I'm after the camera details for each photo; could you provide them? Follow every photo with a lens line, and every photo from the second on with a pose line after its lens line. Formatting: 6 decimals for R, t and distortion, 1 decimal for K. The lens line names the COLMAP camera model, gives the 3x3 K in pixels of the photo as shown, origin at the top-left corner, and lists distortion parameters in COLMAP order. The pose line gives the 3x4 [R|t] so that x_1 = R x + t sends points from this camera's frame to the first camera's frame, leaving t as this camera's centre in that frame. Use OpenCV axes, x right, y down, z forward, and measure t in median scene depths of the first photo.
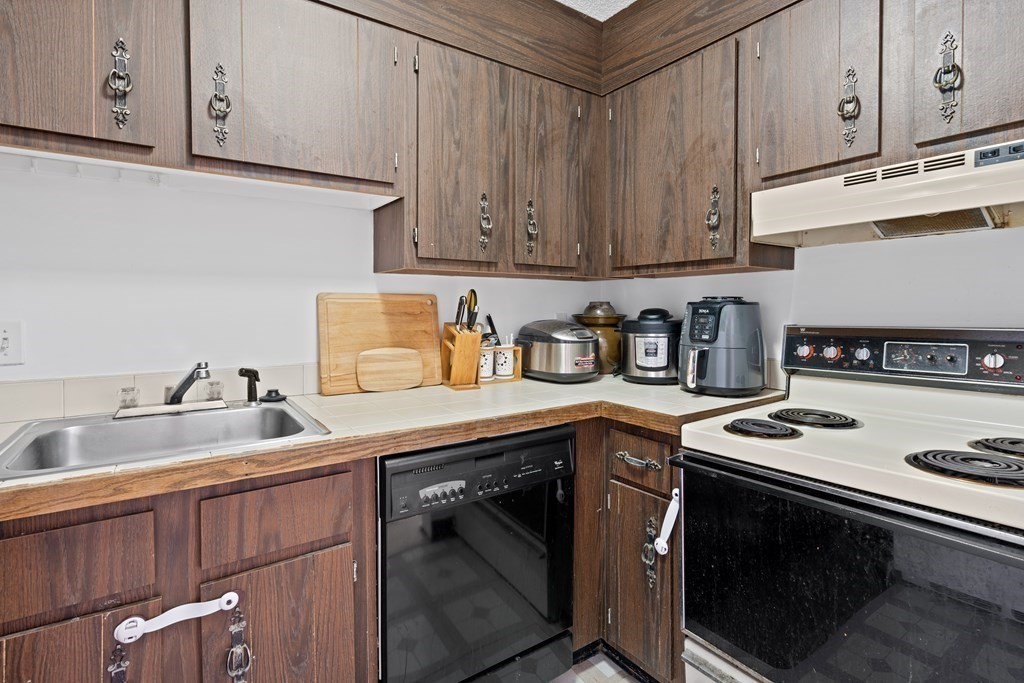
lens RADIAL K [[490.5, 0, 529.3], [0, 490.5, 309.5], [0, 0, 1]] dist [0.000224, 0.000878]
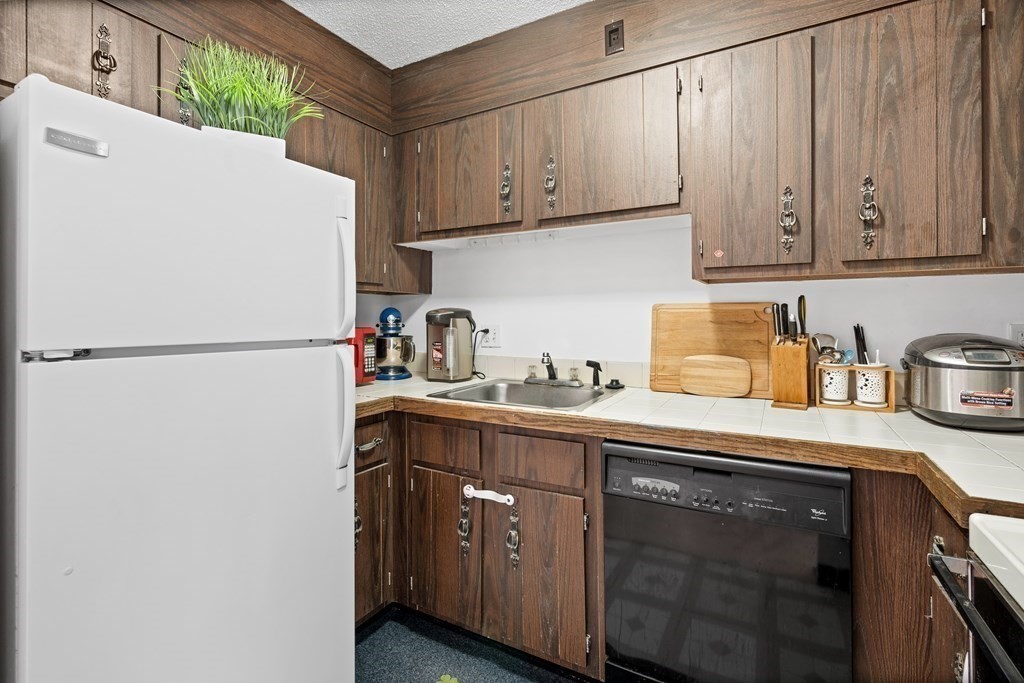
lens RADIAL K [[490.5, 0, 529.3], [0, 490.5, 309.5], [0, 0, 1]] dist [0.000224, 0.000878]
pose [[0.439400, -0.014091, -0.898181, 0.552251], [0.000729, 0.999882, -0.015329, -0.003340], [0.898291, 0.006081, 0.439359, 0.221008]]
